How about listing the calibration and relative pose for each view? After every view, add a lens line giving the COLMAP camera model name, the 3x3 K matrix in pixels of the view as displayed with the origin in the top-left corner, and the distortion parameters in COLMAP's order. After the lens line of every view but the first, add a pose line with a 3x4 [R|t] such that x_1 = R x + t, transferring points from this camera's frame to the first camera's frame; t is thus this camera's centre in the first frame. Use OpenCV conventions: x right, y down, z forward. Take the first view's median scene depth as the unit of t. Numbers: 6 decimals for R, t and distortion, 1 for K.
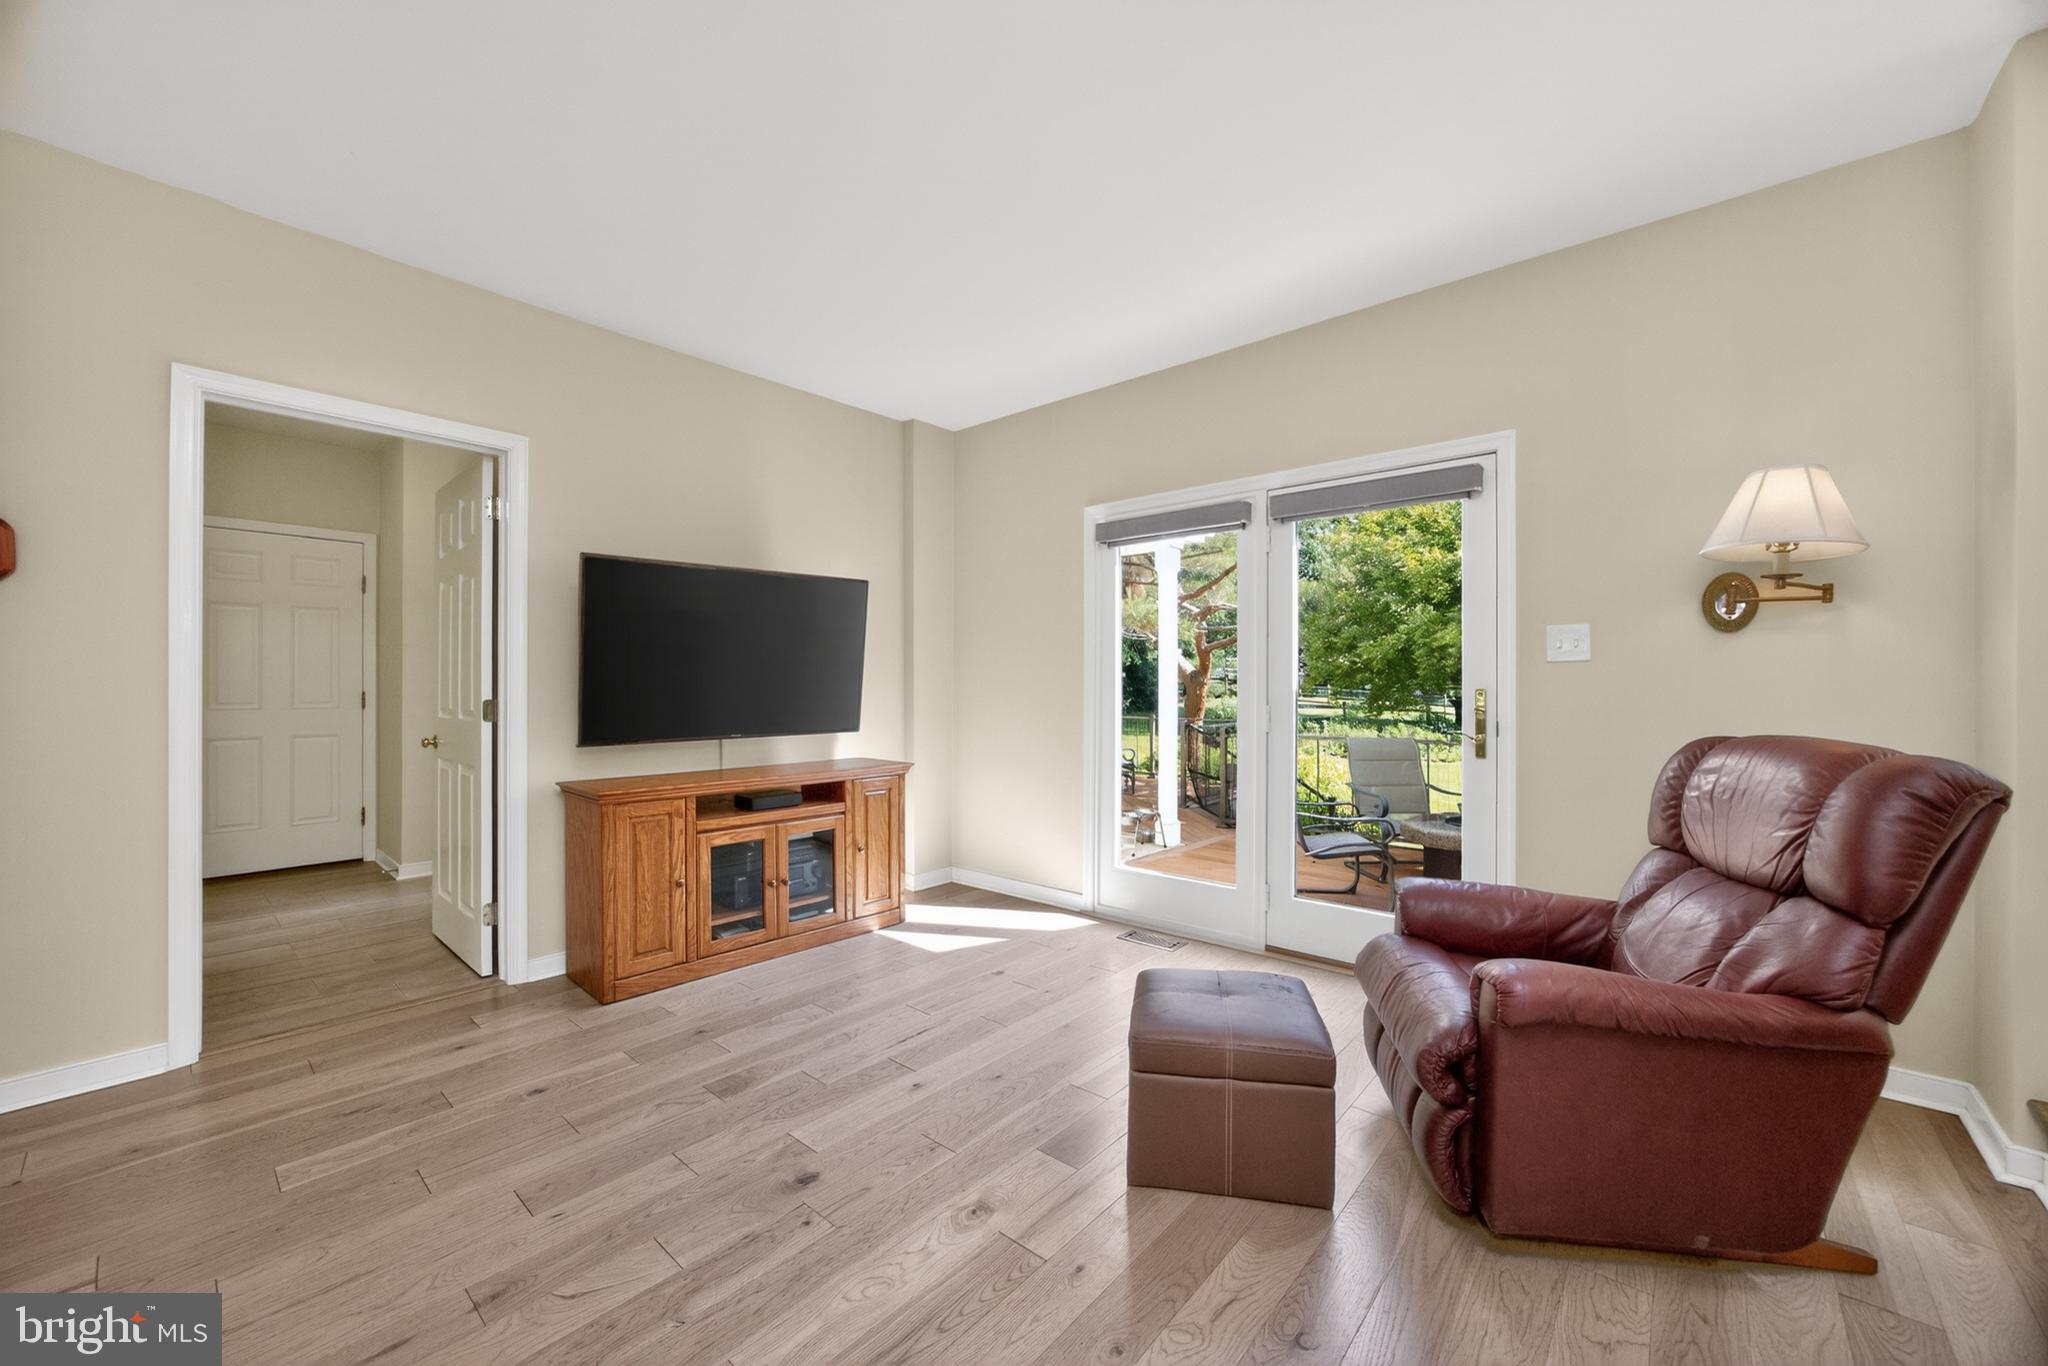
lens RADIAL K [[785.3, 0, 1018.8], [0, 785.3, 686.6], [0, 0, 1]] dist [-0.021590, 0.000742]
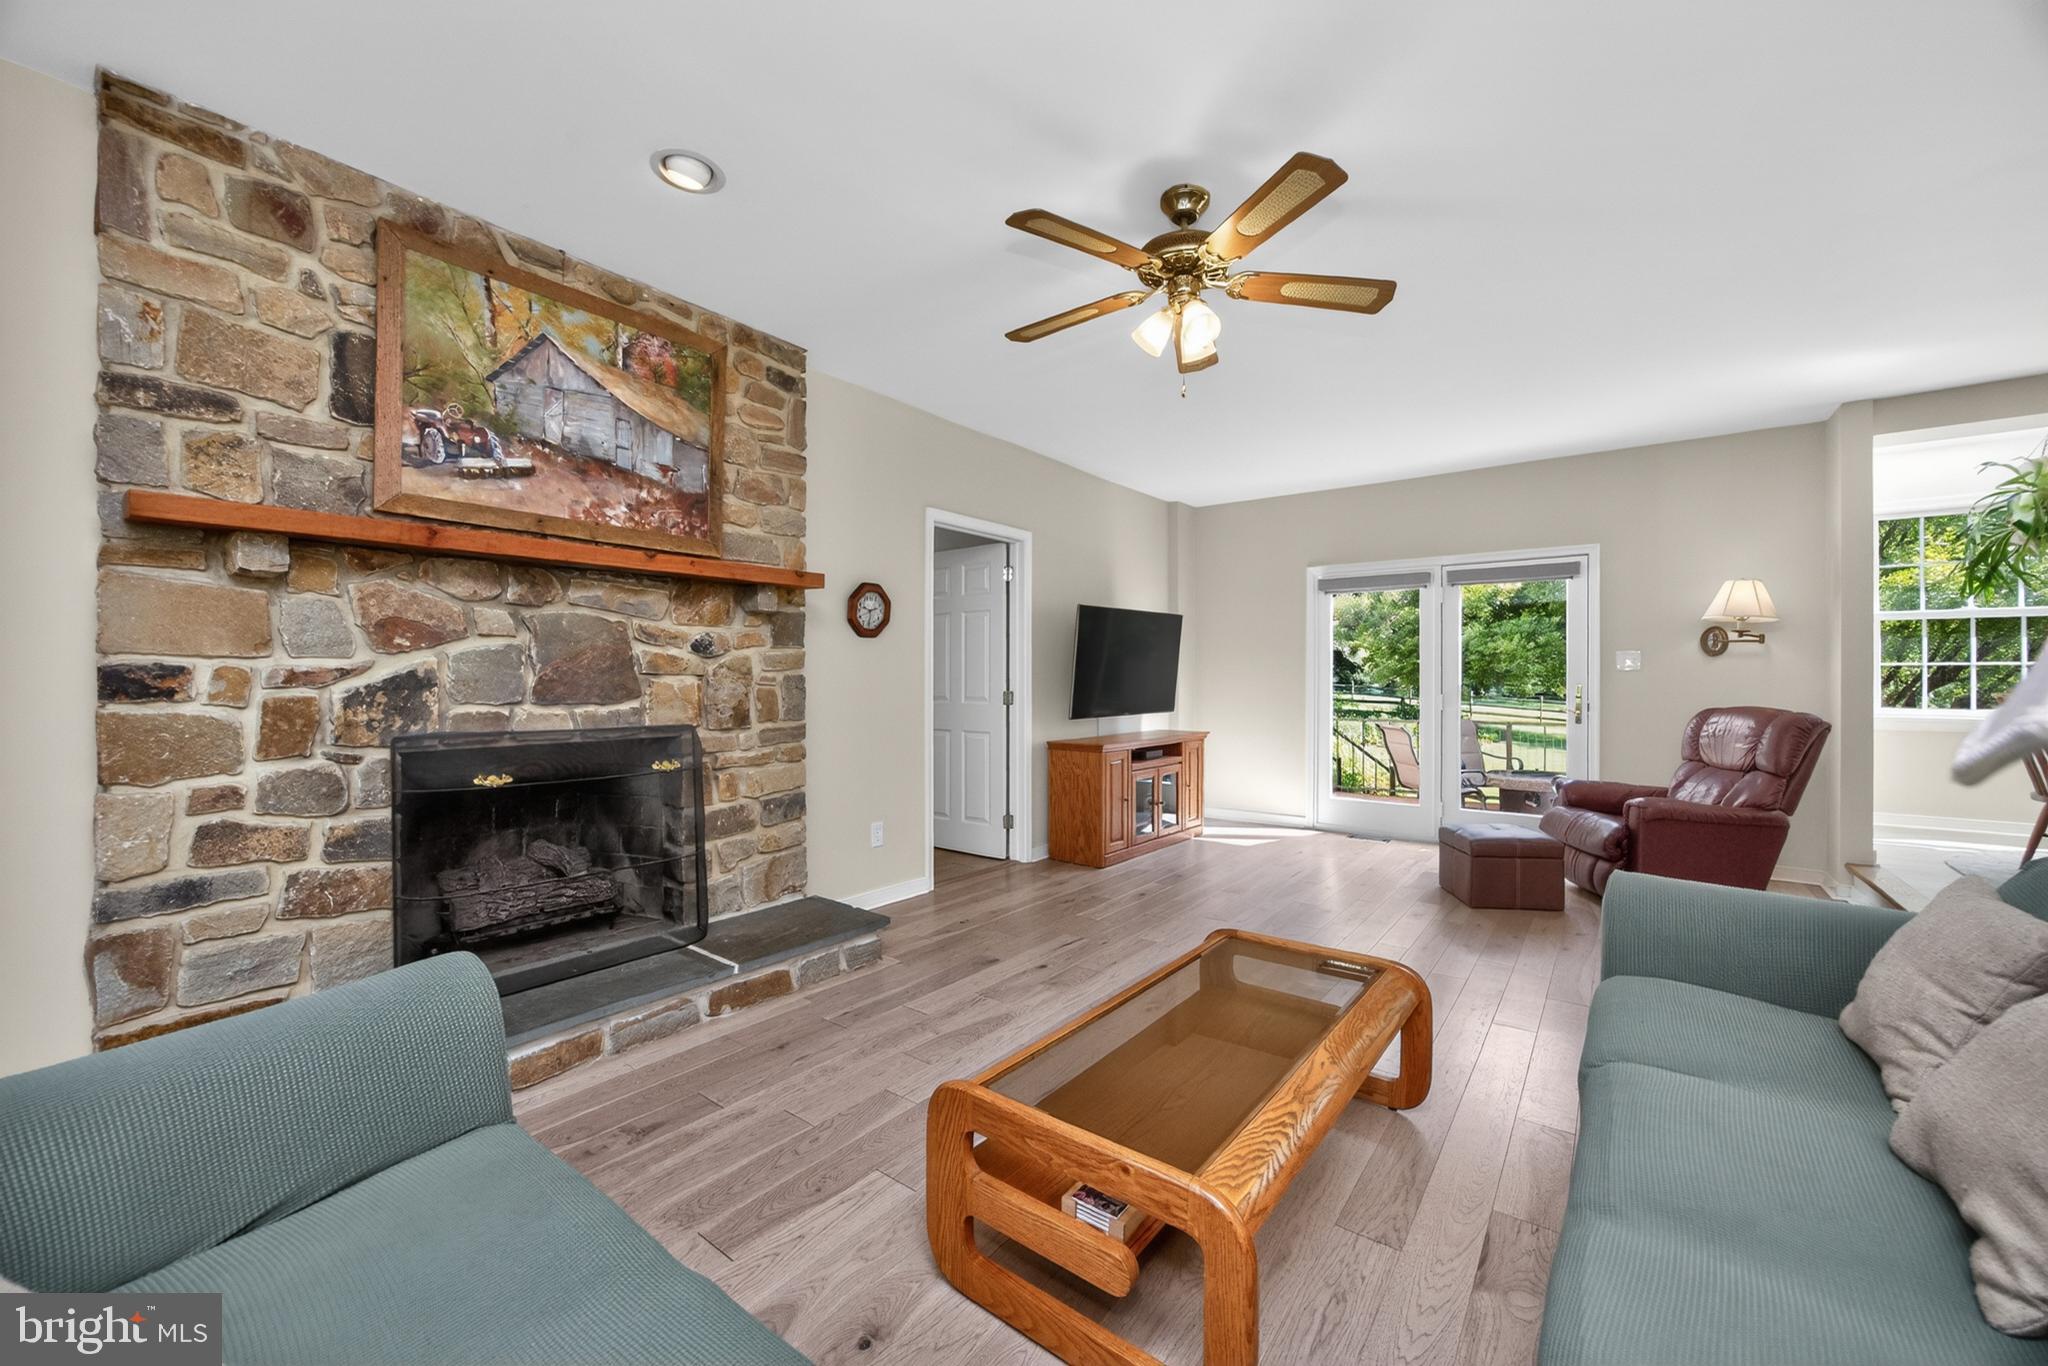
lens RADIAL K [[785.3, 0, 1031.7], [0, 785.3, 678.7], [0, 0, 1]] dist [-0.021590, 0.000742]
pose [[0.997878, 0.001371, 0.065101, -1.016528], [-0.001273, 0.999998, -0.001549, -0.010323], [-0.065103, 0.001463, 0.997877, -0.919028]]
